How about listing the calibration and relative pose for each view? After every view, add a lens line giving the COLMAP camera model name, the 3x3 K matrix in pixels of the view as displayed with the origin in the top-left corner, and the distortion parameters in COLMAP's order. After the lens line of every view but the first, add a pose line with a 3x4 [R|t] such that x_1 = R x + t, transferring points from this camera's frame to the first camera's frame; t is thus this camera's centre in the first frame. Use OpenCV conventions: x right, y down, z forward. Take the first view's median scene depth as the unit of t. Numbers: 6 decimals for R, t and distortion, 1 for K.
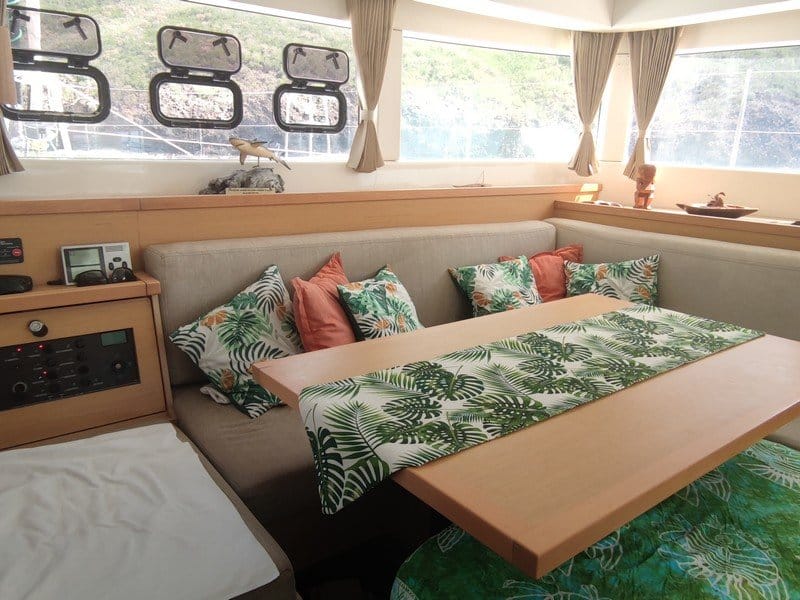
lens RADIAL K [[609.2, 0, 399.1], [0, 609.2, 295.5], [0, 0, 1]] dist [0.018167, -0.010940]
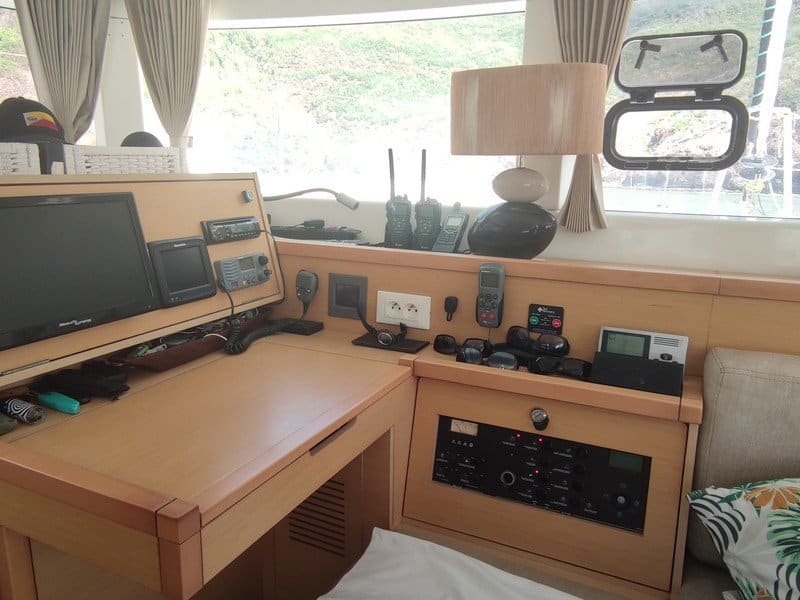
lens RADIAL K [[609.2, 0, 399.1], [0, 609.2, 295.5], [0, 0, 1]] dist [0.018167, -0.010940]
pose [[0.445744, 0.168691, -0.879122, 0.019673], [-0.214661, 0.973571, 0.077974, -0.090099], [0.869041, 0.153957, 0.470175, 0.278476]]
